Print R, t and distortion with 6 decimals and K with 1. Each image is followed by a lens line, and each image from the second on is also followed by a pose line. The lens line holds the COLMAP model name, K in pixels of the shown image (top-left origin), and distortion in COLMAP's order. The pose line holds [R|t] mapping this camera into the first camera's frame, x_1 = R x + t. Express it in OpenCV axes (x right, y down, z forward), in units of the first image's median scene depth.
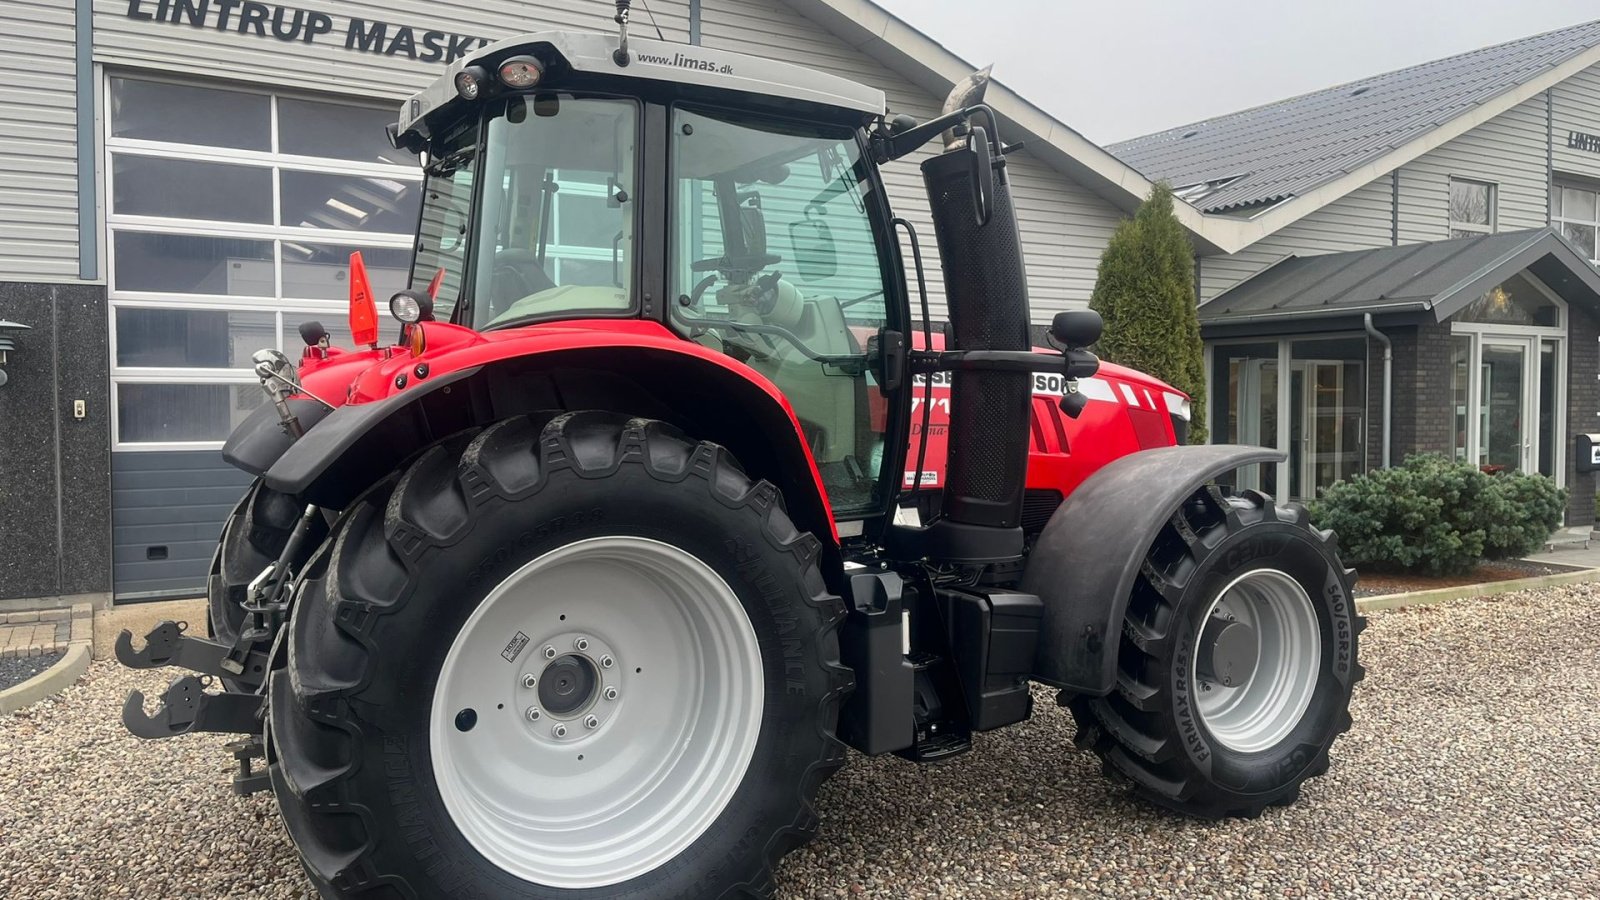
lens RADIAL K [[1210.3, 0, 807.1], [0, 1210.3, 437.6], [0, 0, 1]] dist [0.064866, -0.081599]
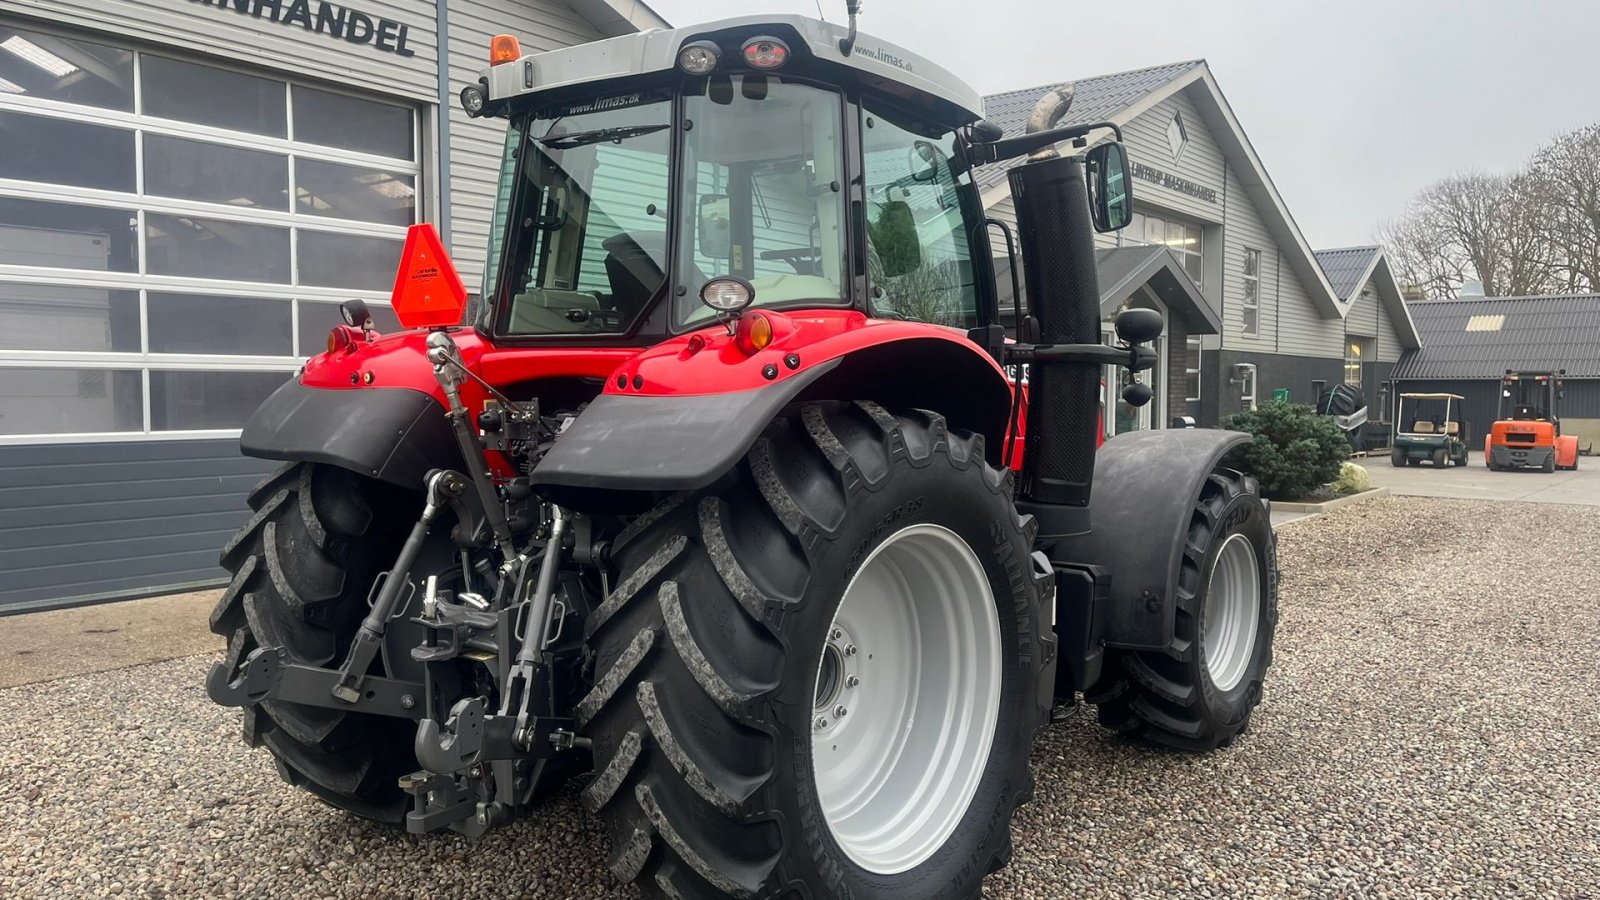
lens RADIAL K [[1210.3, 0, 807.7], [0, 1210.3, 435.6], [0, 0, 1]] dist [0.064866, -0.081599]
pose [[0.929527, -0.012889, 0.368528, -0.229410], [0.009512, 0.999894, 0.010980, -0.001902], [-0.368630, -0.006701, 0.929552, 0.032953]]
